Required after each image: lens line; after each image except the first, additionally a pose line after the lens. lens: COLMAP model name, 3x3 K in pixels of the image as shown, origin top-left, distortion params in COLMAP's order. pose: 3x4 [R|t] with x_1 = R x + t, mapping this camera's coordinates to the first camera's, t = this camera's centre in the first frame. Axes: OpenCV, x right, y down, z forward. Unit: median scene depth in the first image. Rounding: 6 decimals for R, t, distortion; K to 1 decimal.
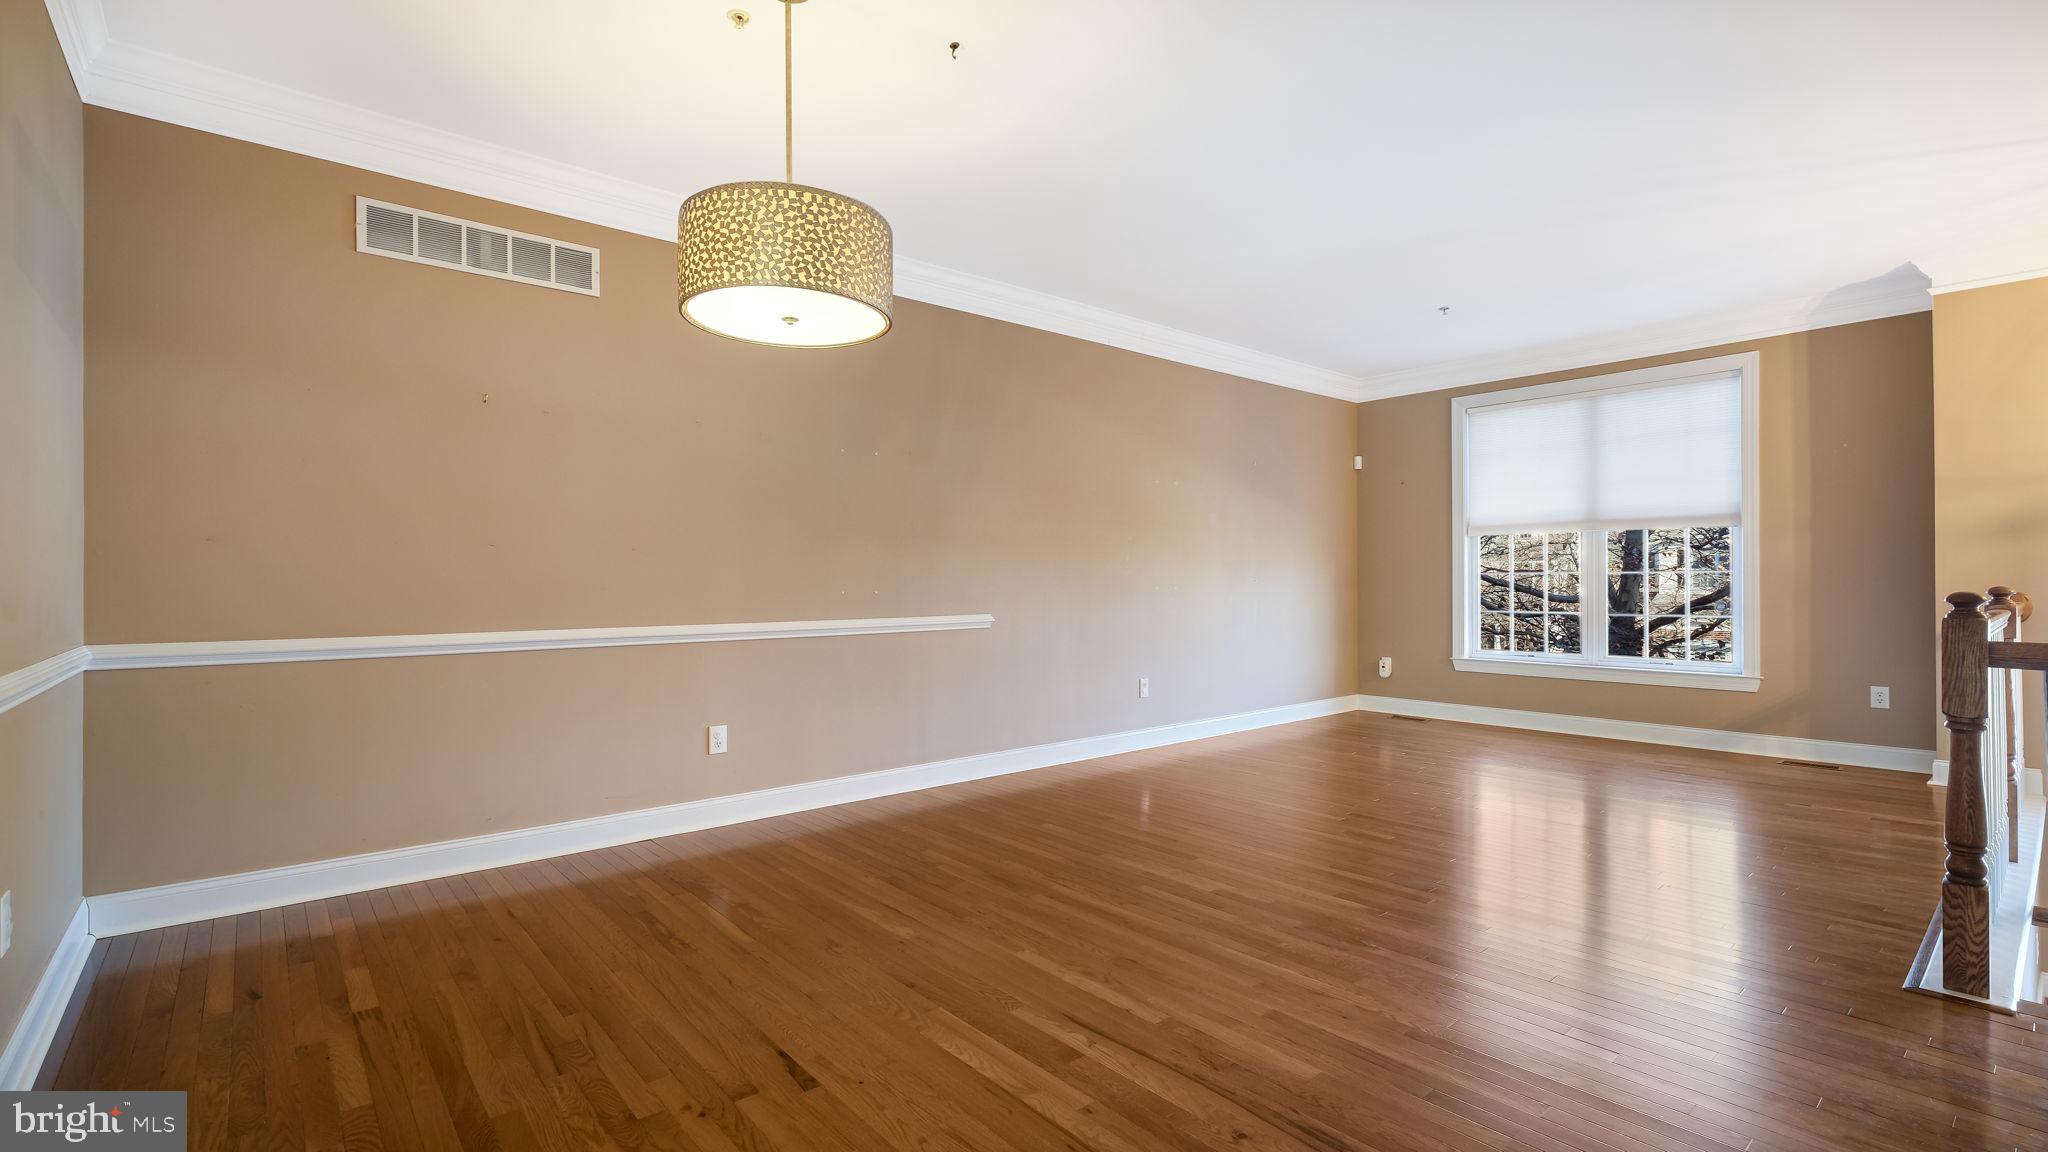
lens RADIAL K [[913.1, 0, 1028.2], [0, 913.1, 582.9], [0, 0, 1]] dist [0.000098, -0.000459]
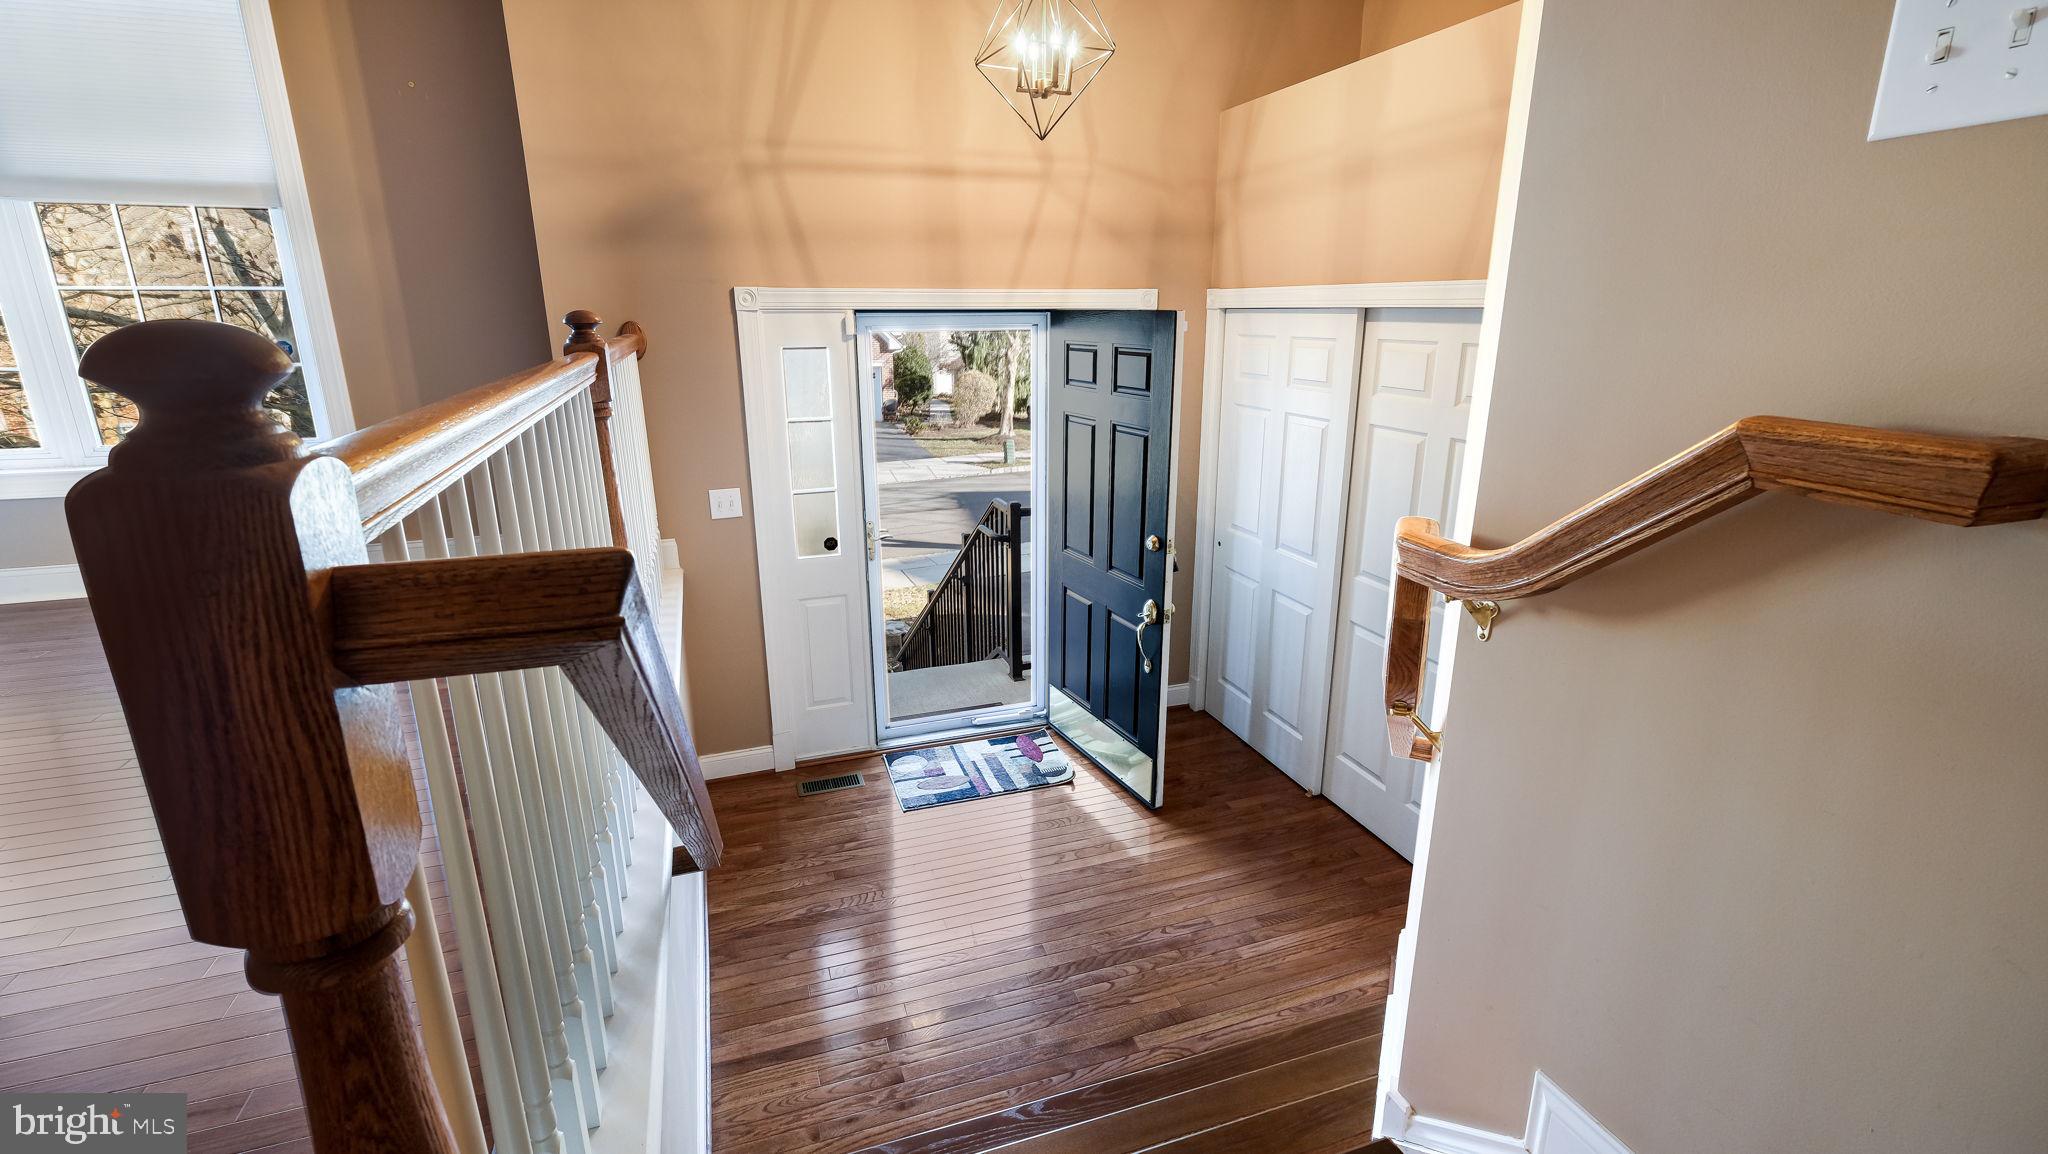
lens RADIAL K [[892.5, 0, 1025.1], [0, 892.5, 565.7], [0, 0, 1]] dist [-0.000861, 0.000143]
pose [[0.365585, -0.253297, 0.895650, 0.671230], [0.000929, 0.962358, 0.271783, 0.007207], [-0.930778, -0.098527, 0.352059, 0.565099]]
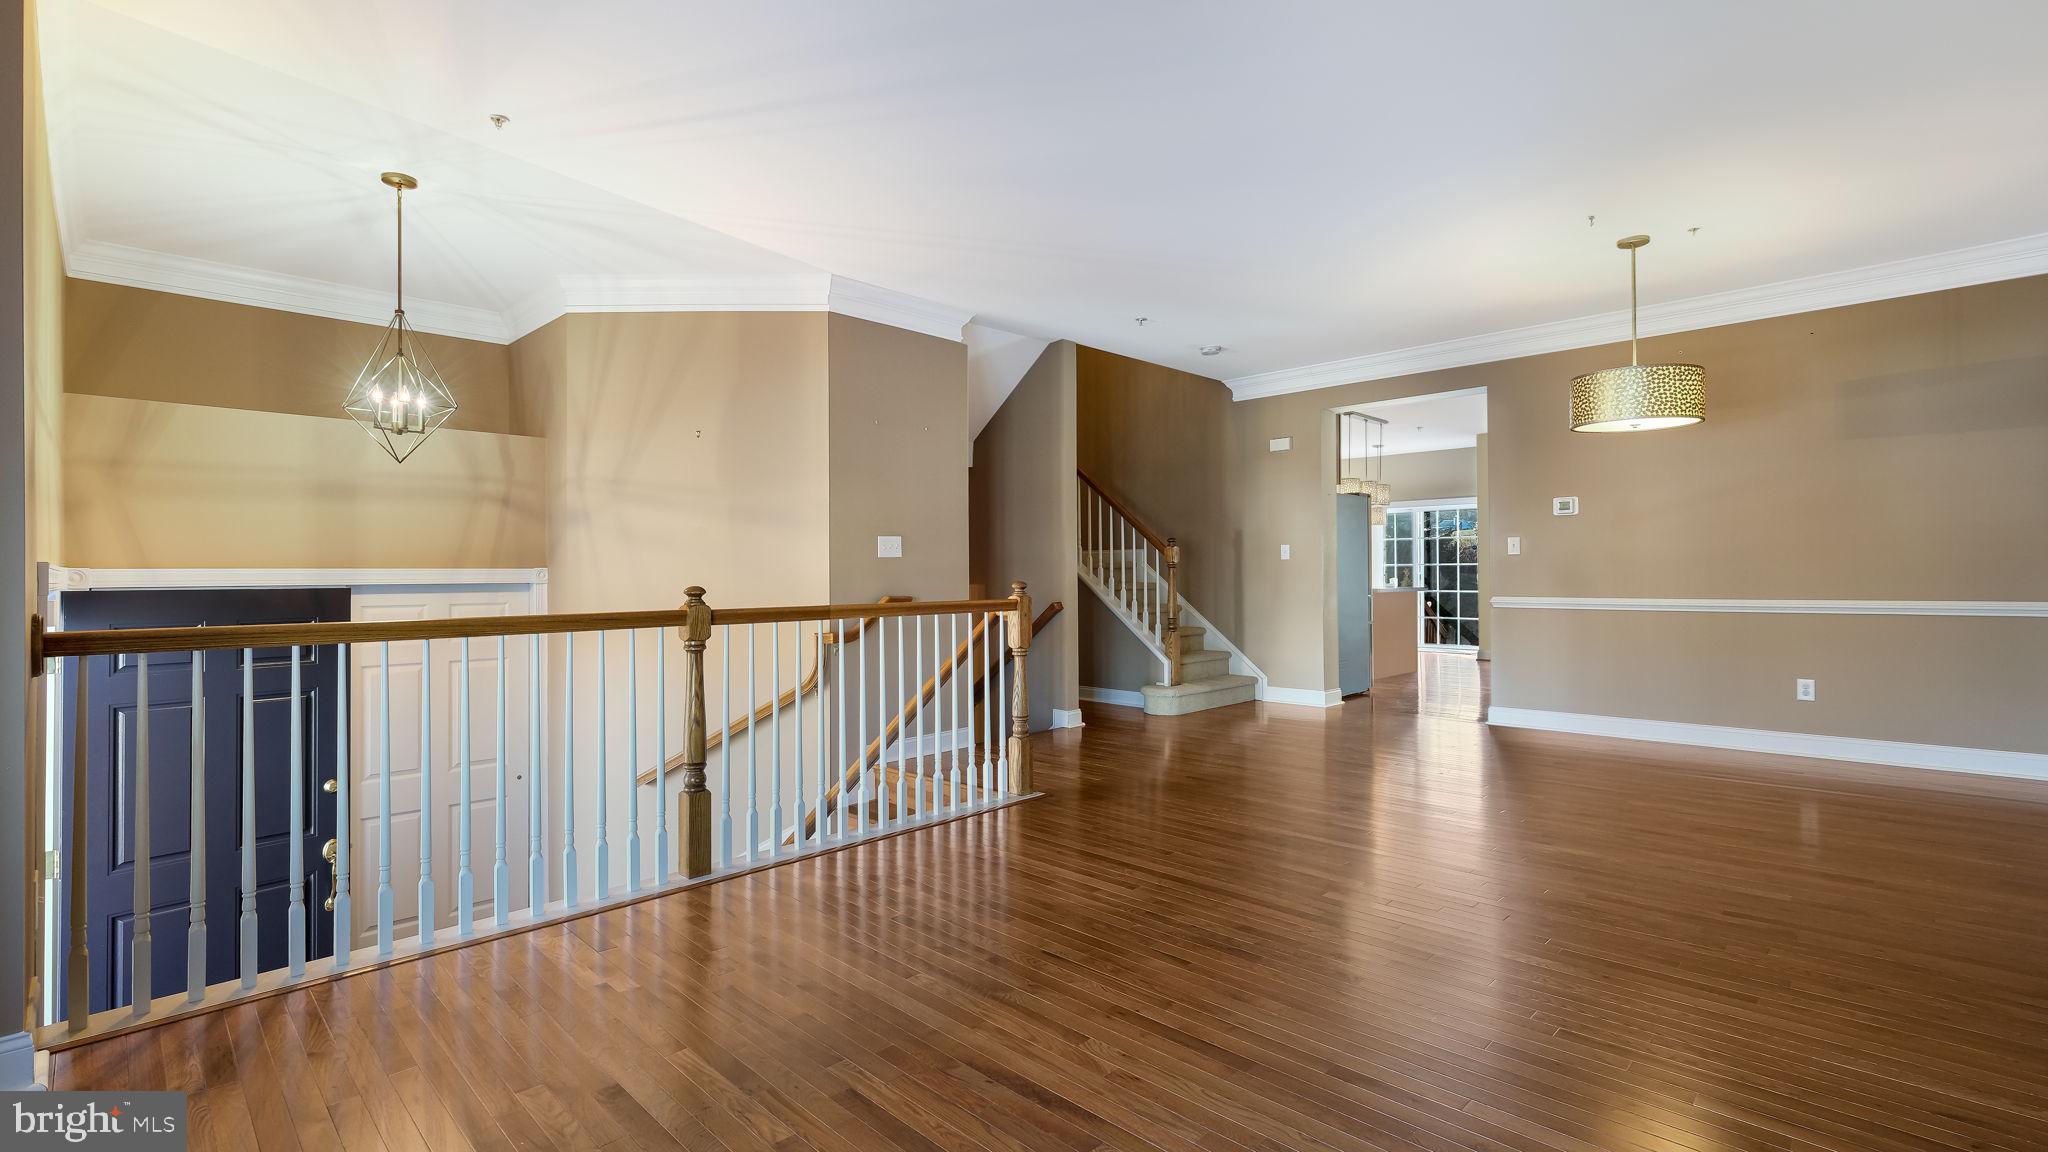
lens RADIAL K [[923.2, 0, 999.2], [0, 923.2, 557.2], [0, 0, 1]] dist [0.005527, 0.000740]
pose [[-0.998509, 0.009726, -0.053719, 0.847643], [0.010761, 0.999761, -0.019010, -0.001503], [0.053522, -0.019559, -0.998375, 2.108829]]
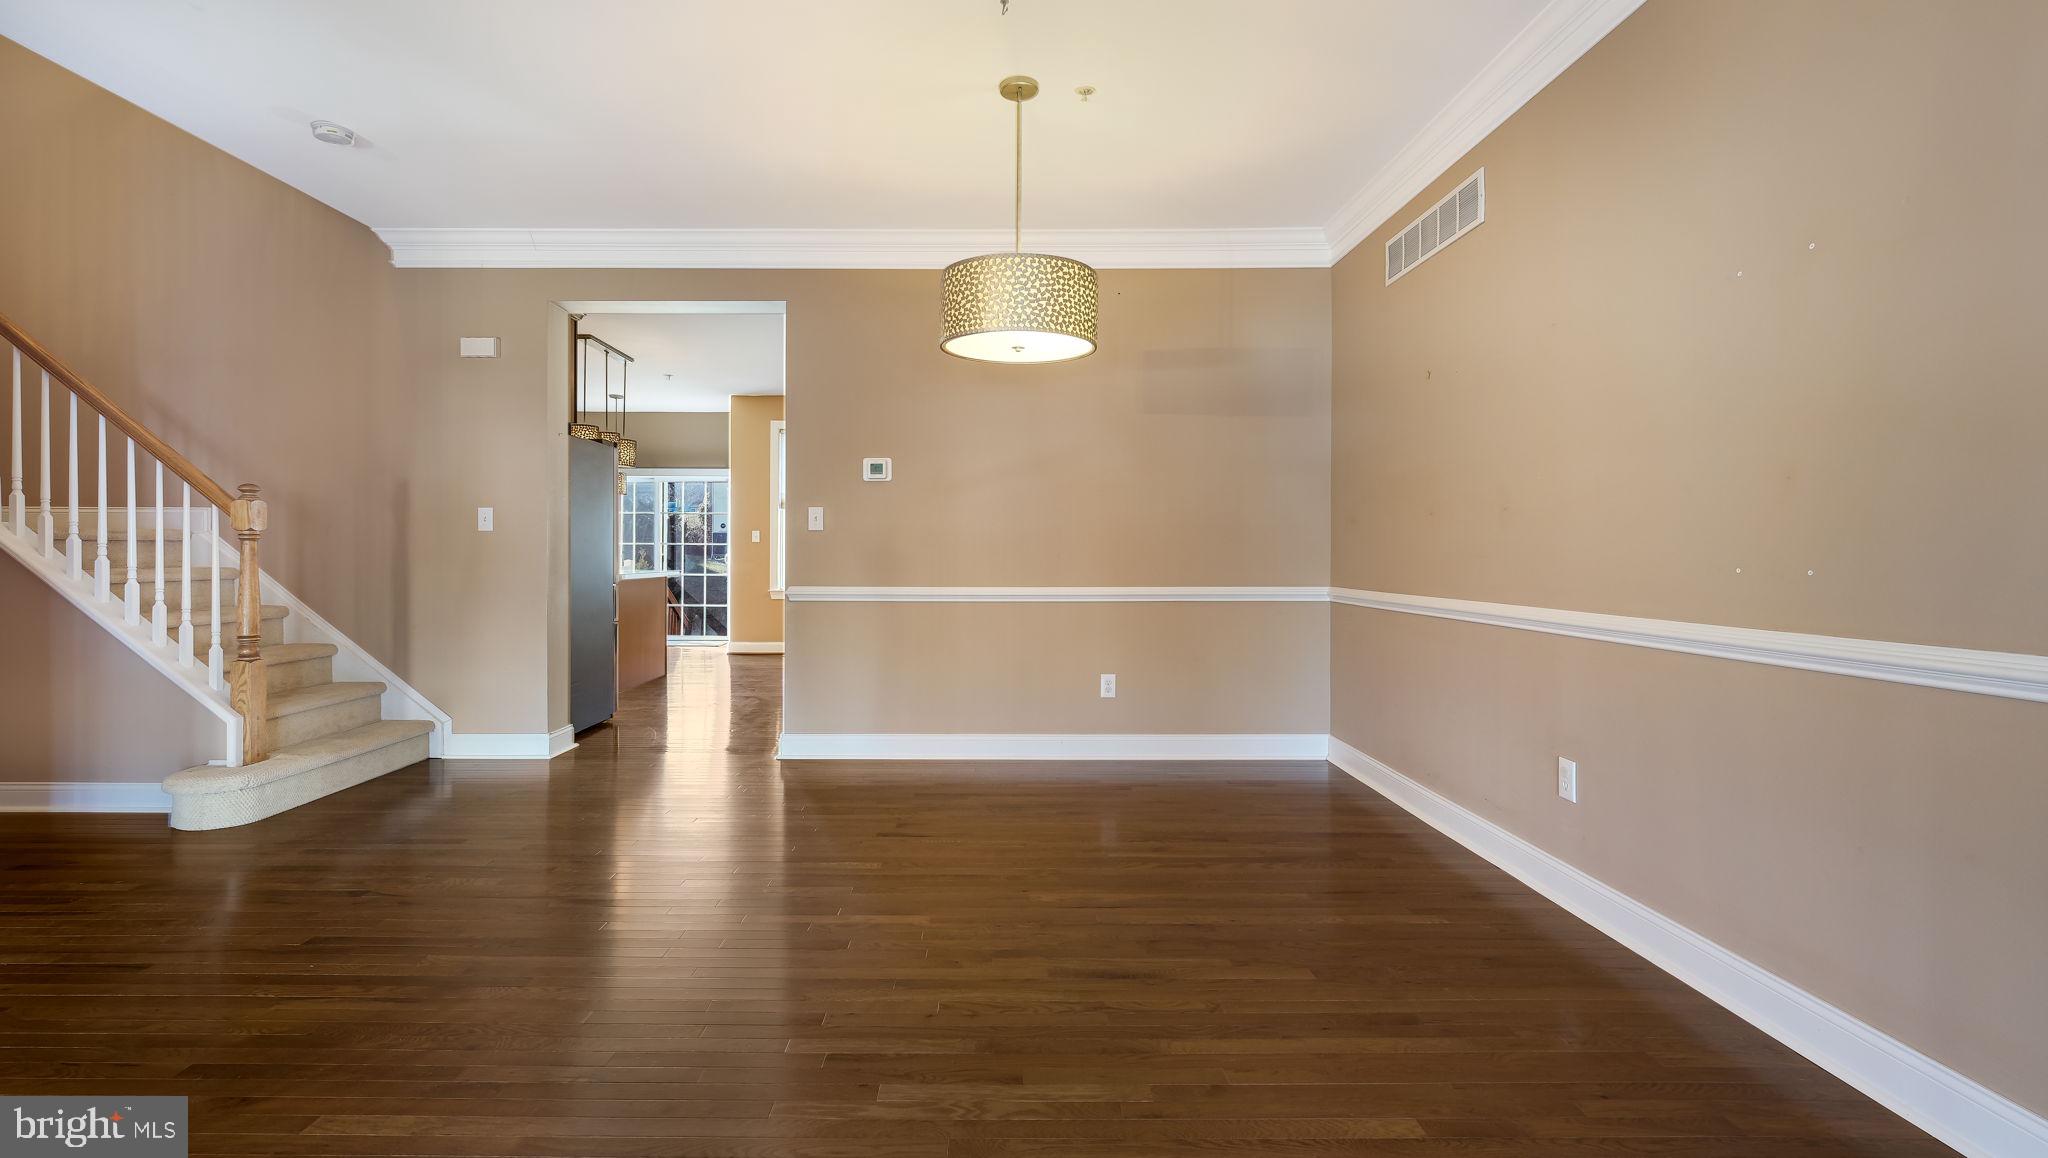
lens RADIAL K [[923.2, 0, 999.2], [0, 923.2, 560.2], [0, 0, 1]] dist [0.005527, 0.000740]
pose [[-0.658552, 0.008920, -0.752482, 0.572074], [0.001111, 0.999940, 0.010881, -0.000445], [0.752534, 0.006330, -0.658523, 1.408060]]
